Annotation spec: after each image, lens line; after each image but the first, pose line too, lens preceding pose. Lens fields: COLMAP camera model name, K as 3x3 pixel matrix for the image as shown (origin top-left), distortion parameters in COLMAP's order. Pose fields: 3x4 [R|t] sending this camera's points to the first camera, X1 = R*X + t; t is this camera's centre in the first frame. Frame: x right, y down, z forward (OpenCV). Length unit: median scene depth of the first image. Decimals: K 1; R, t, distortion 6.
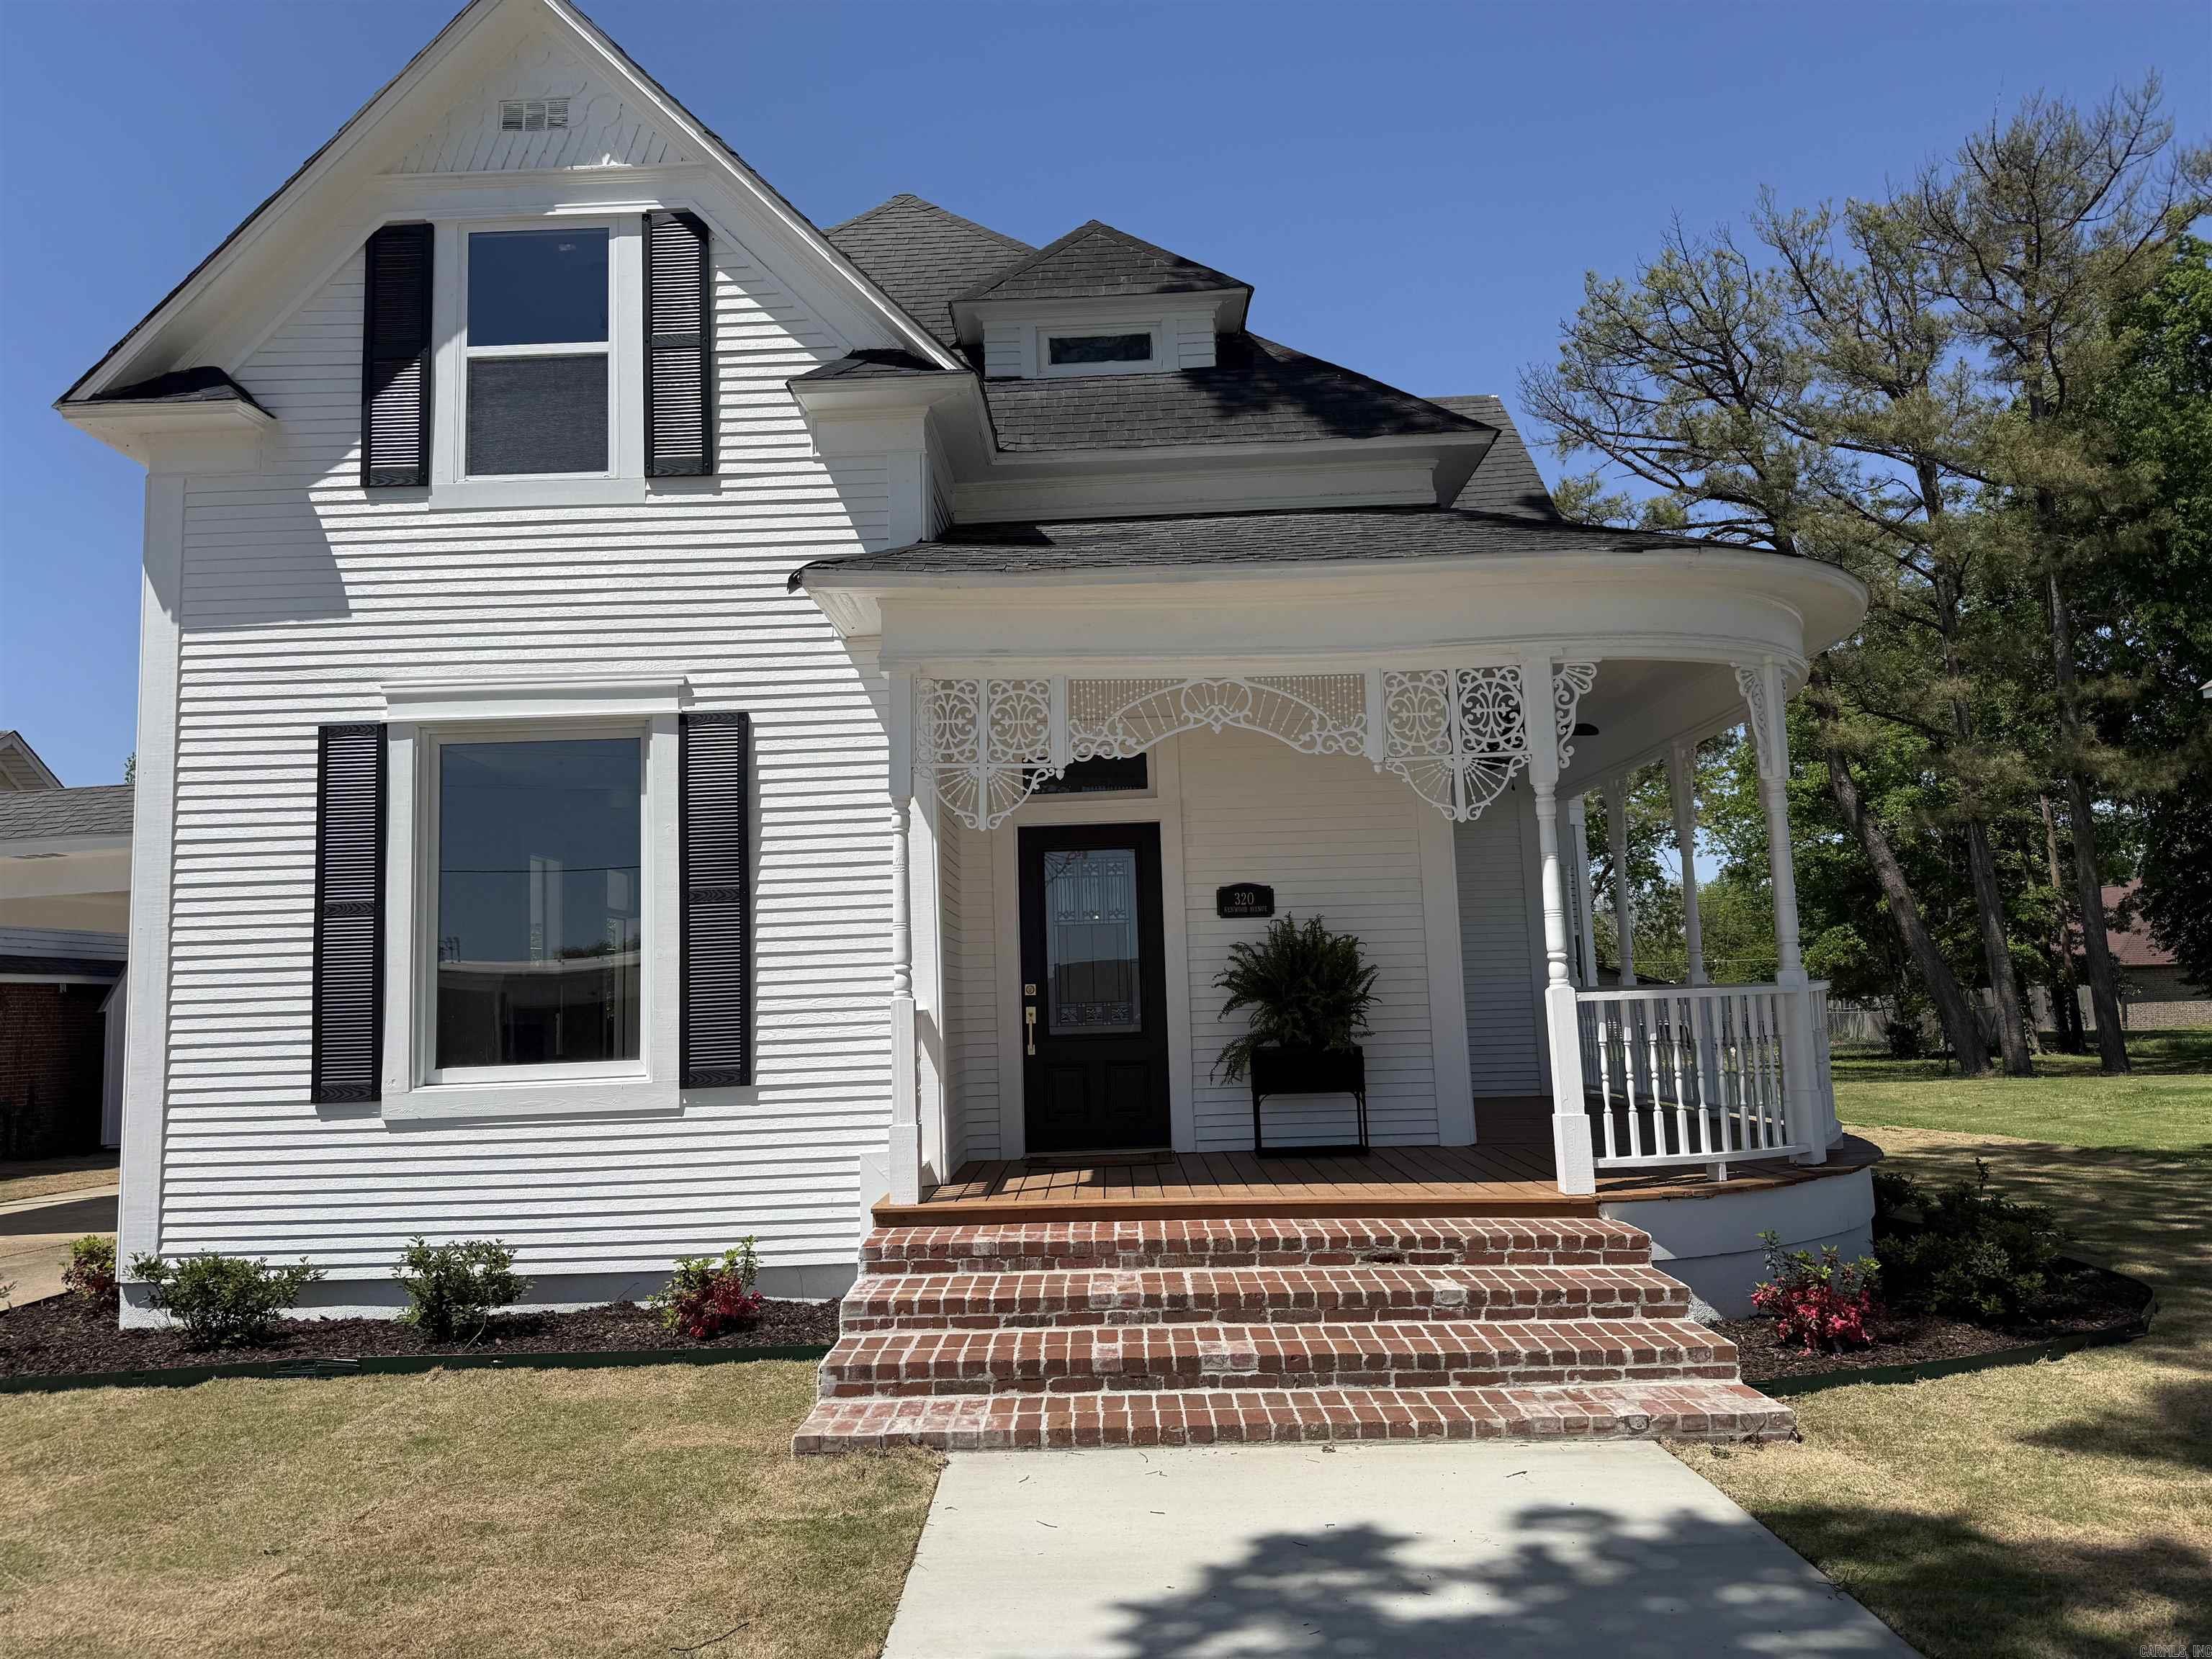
lens RADIAL K [[1574.4, 0, 1093.3], [0, 1574.4, 833.1], [0, 0, 1]] dist [0.072184, -0.069947]
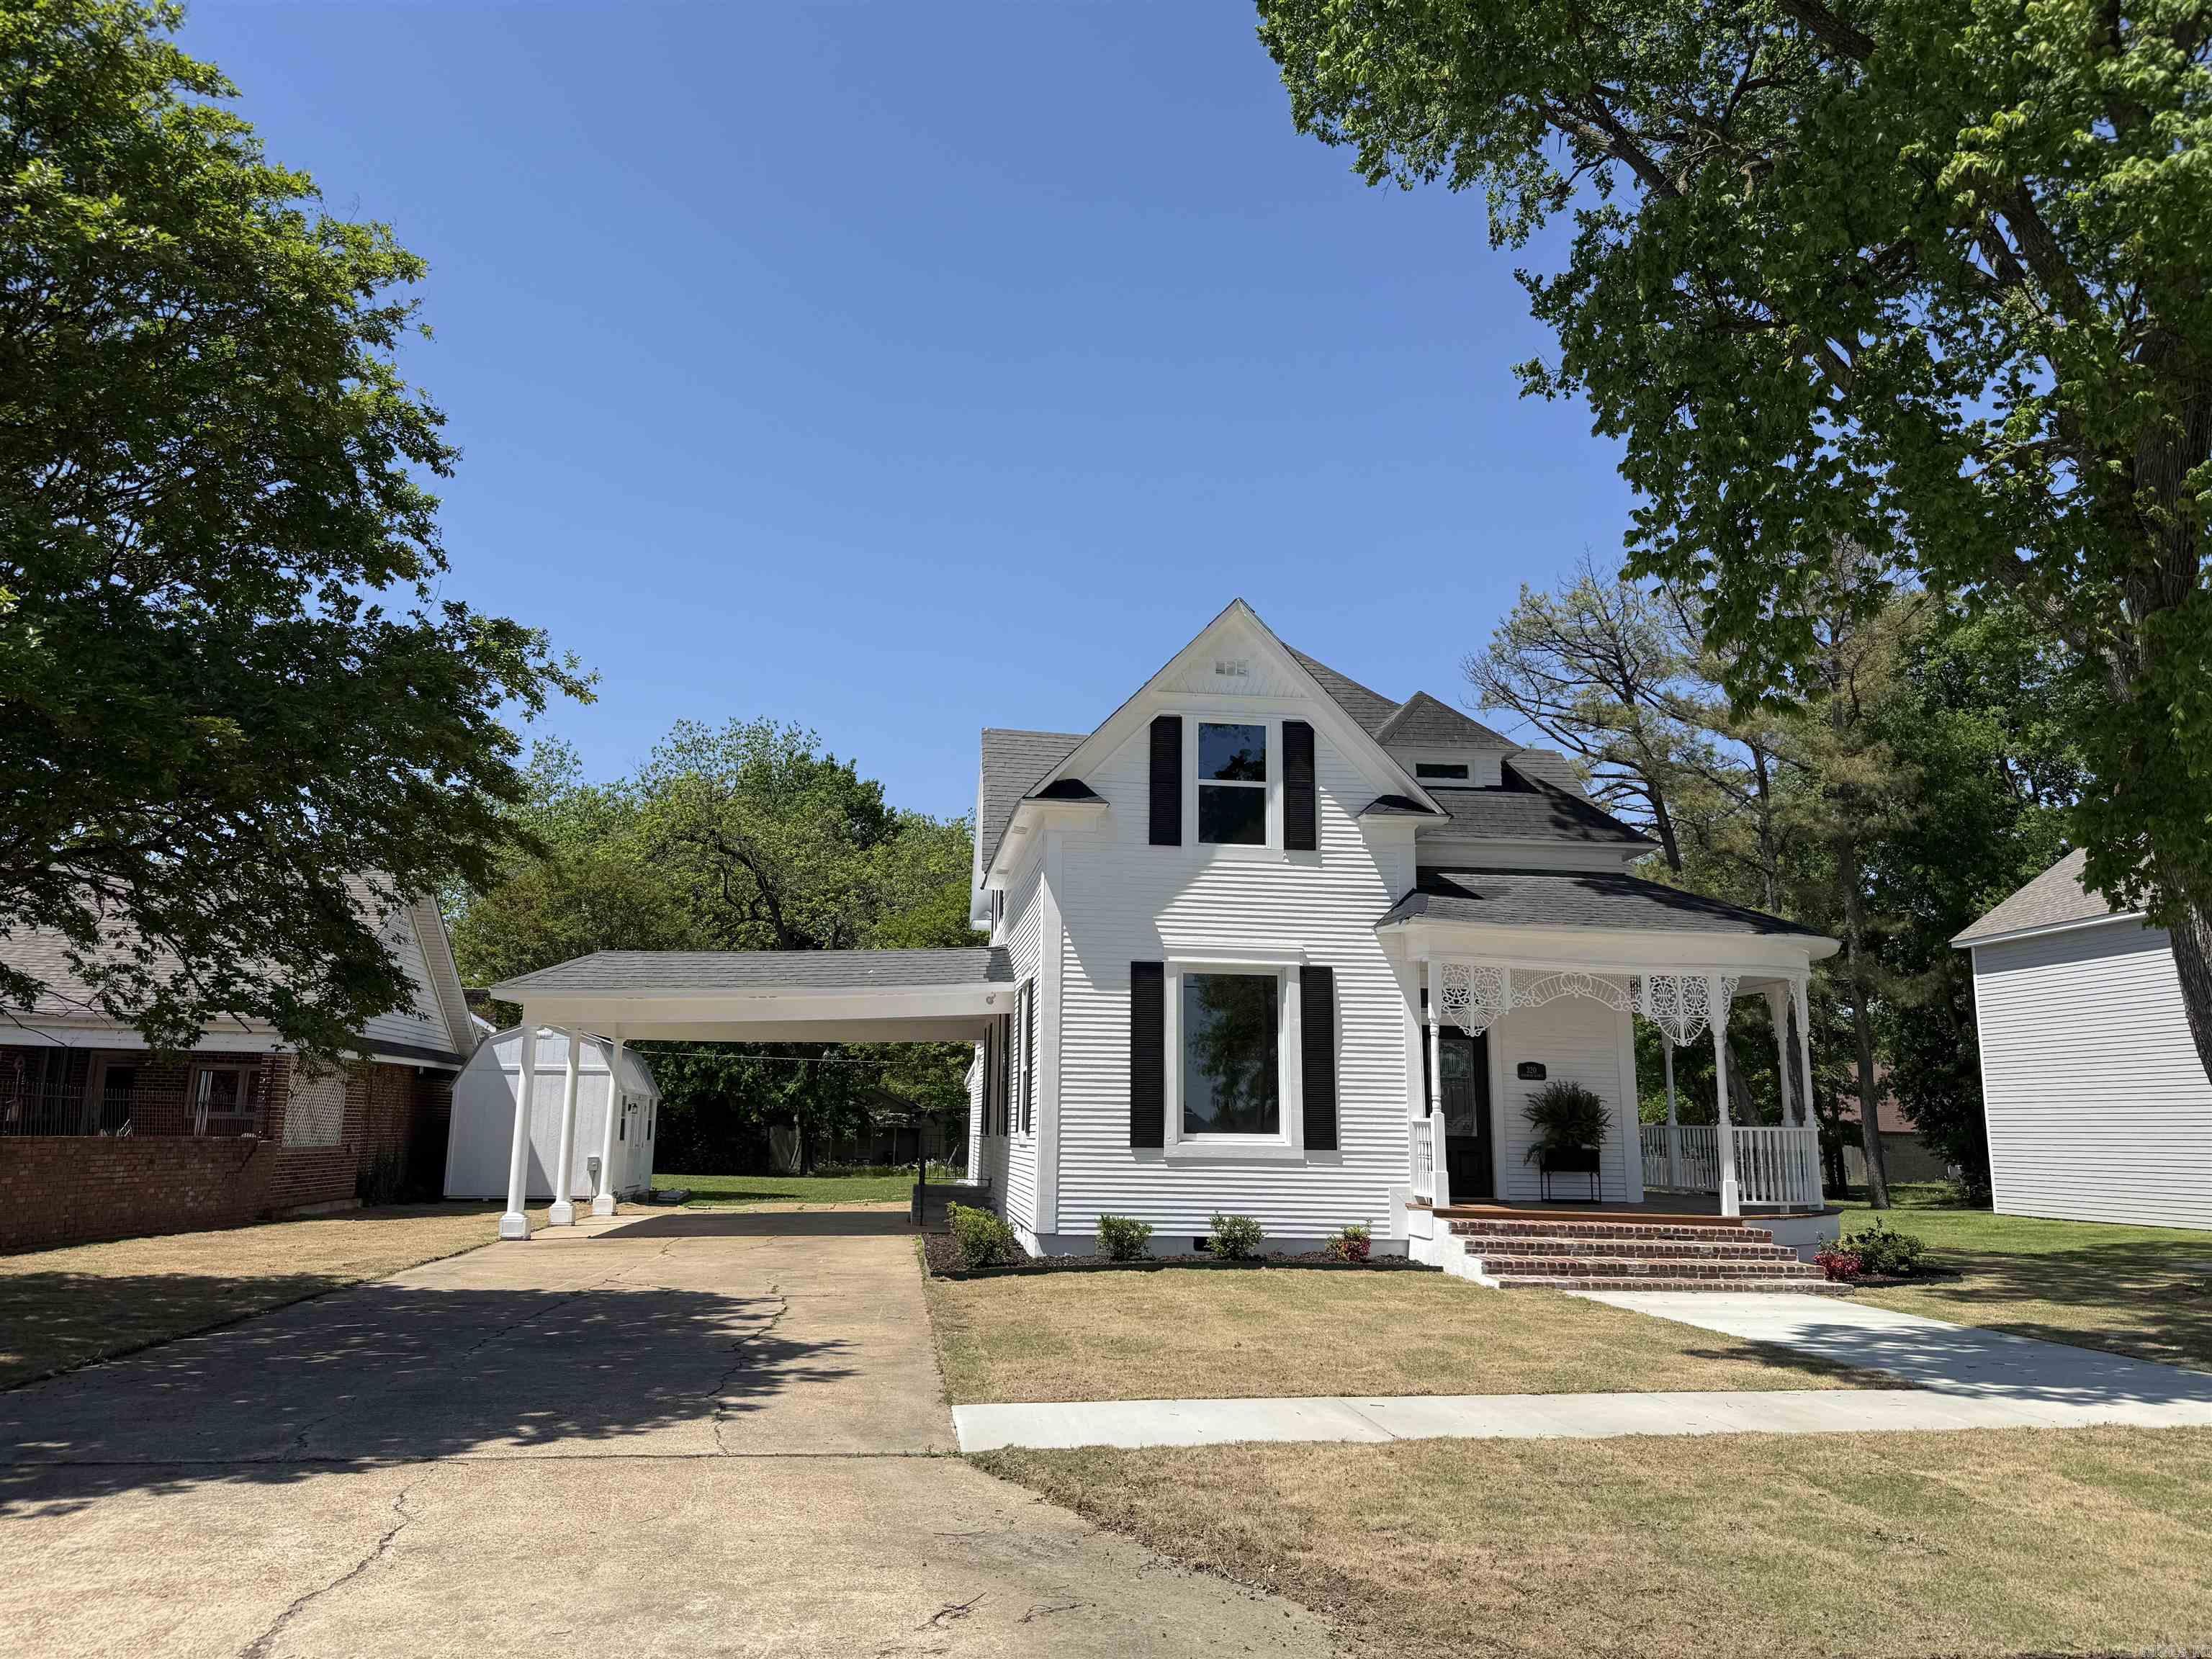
lens RADIAL K [[1574.4, 0, 1082.9], [0, 1574.4, 842.8], [0, 0, 1]] dist [0.072184, -0.069947]
pose [[0.990165, 0.070443, 0.120875, -0.804240], [-0.061765, 0.995336, -0.074098, -0.066750], [-0.125531, 0.065903, 0.989898, -1.012820]]
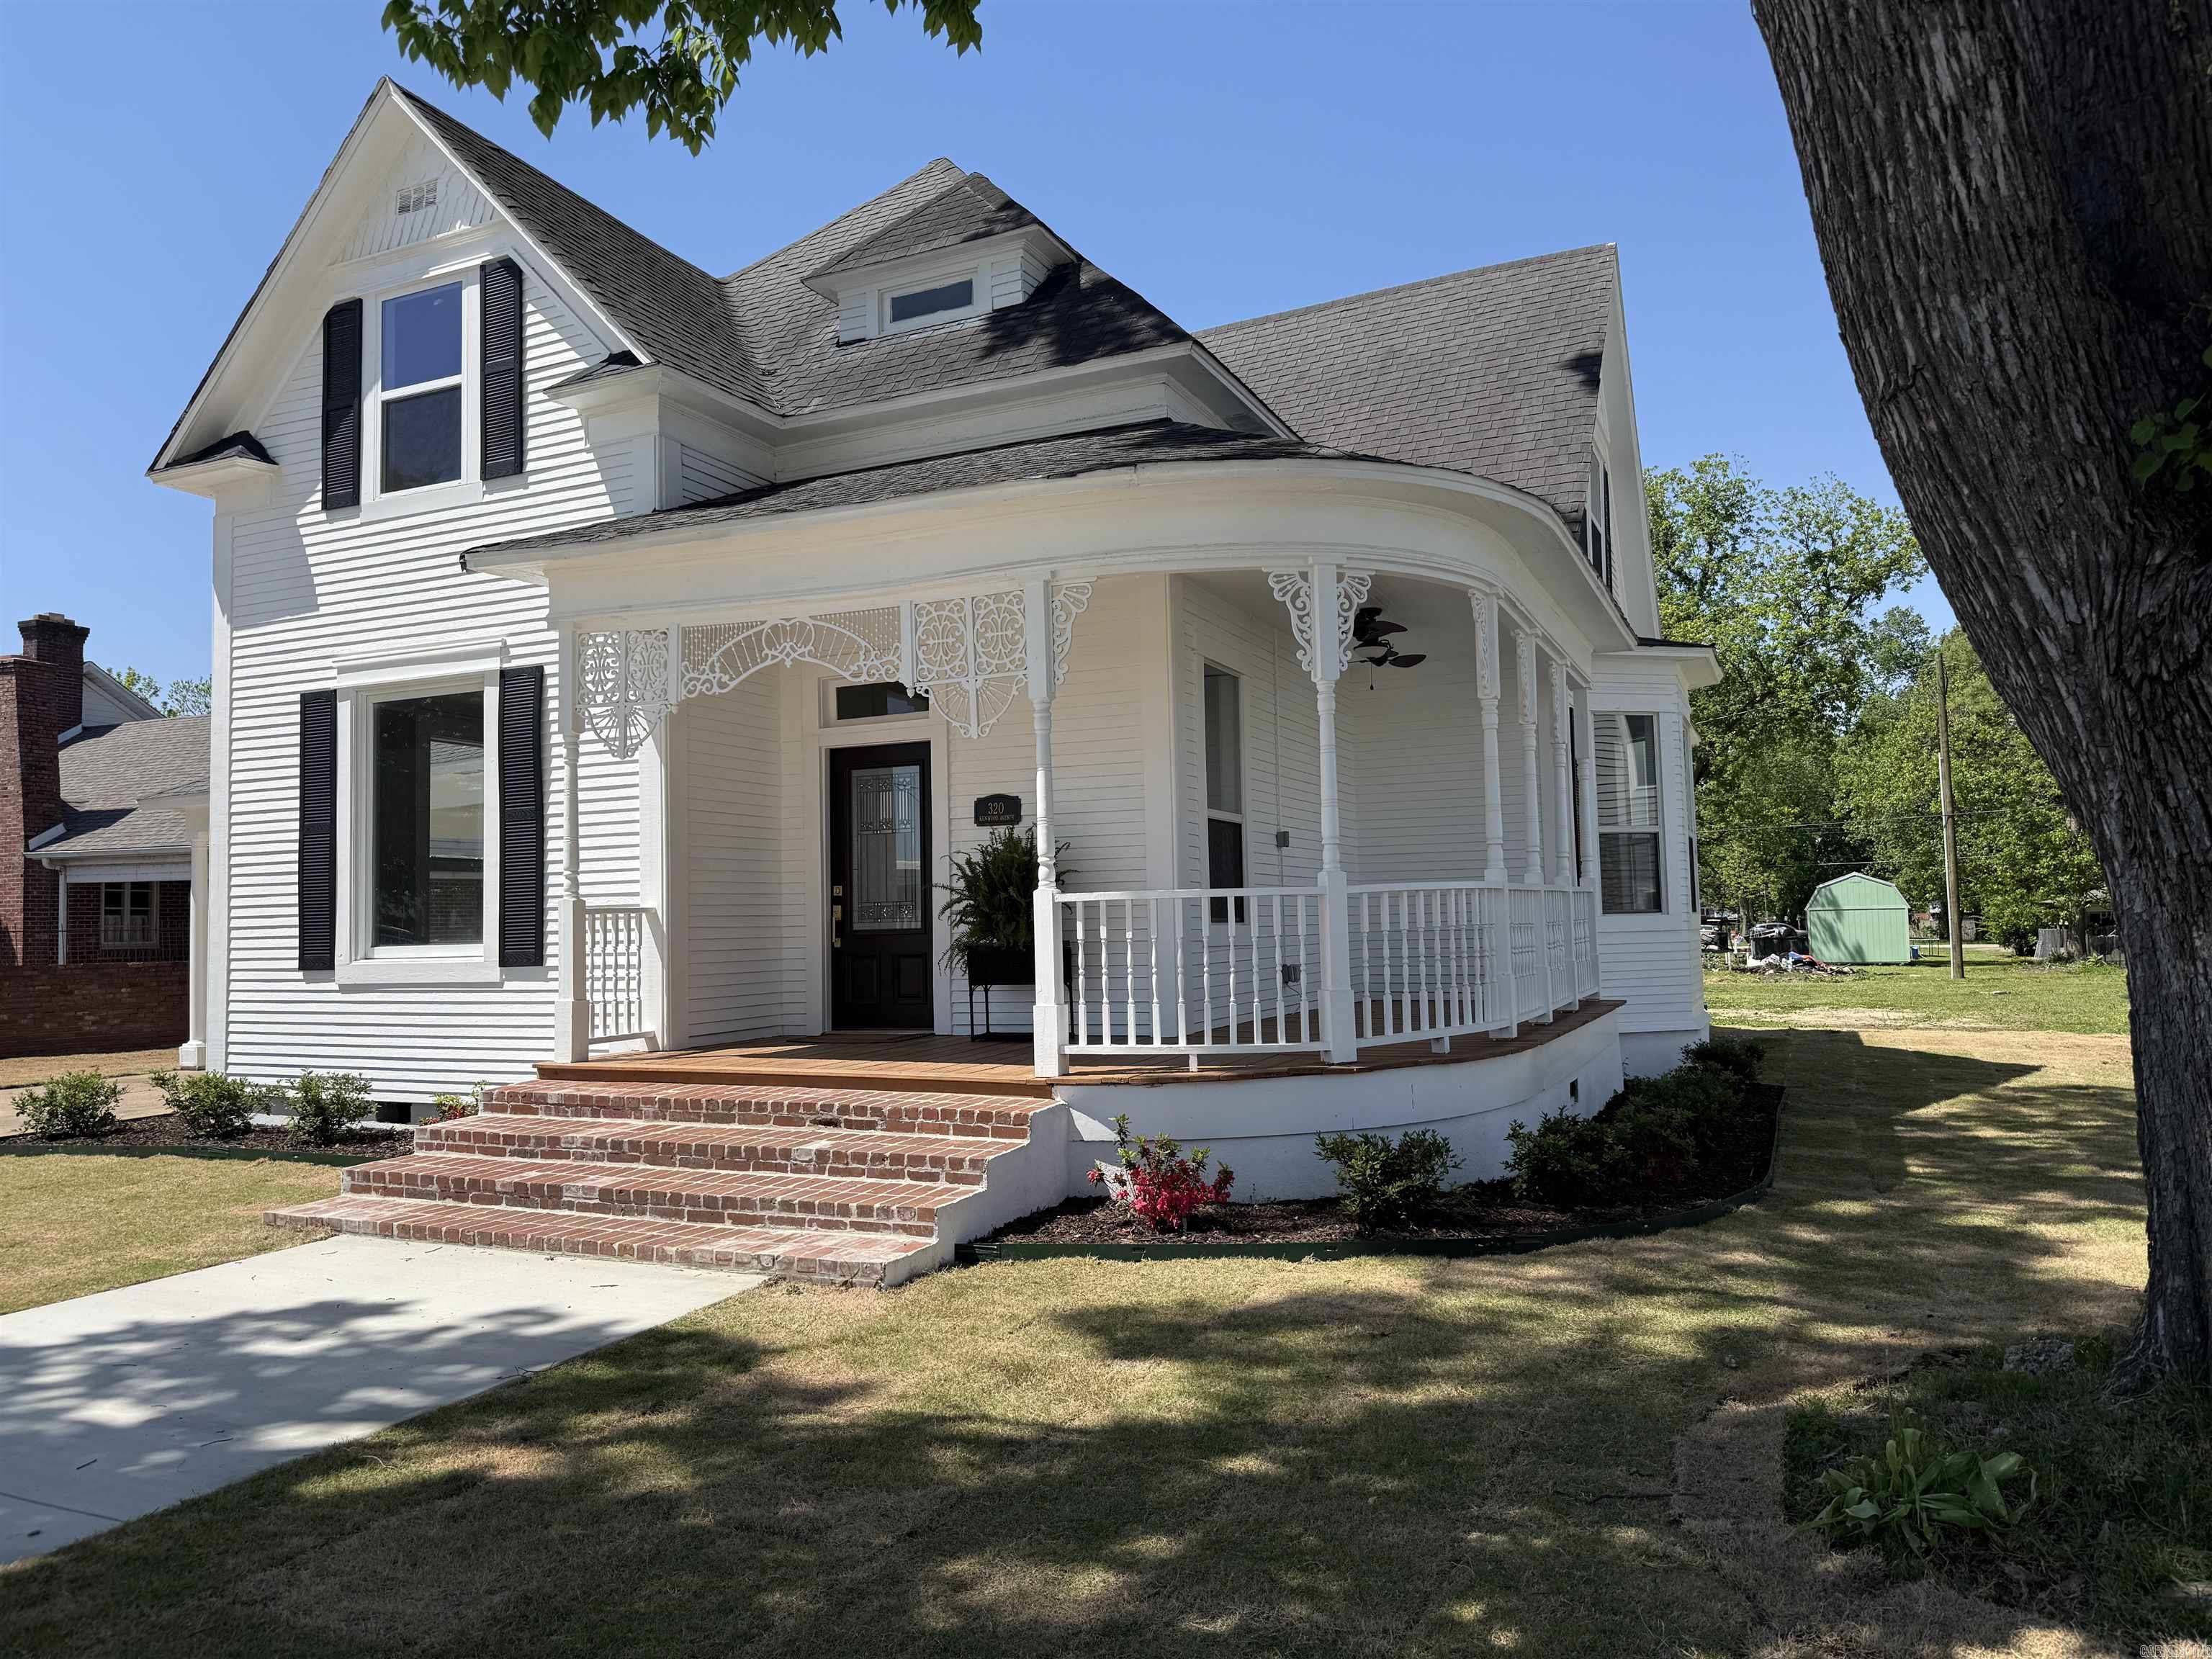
lens RADIAL K [[1574.4, 0, 1099.3], [0, 1574.4, 832.3], [0, 0, 1]] dist [0.072184, -0.069947]
pose [[0.911962, -0.012671, -0.410080, 0.685221], [0.039755, 0.997549, 0.057586, -0.001031], [0.408345, -0.068819, 0.910230, 0.038479]]
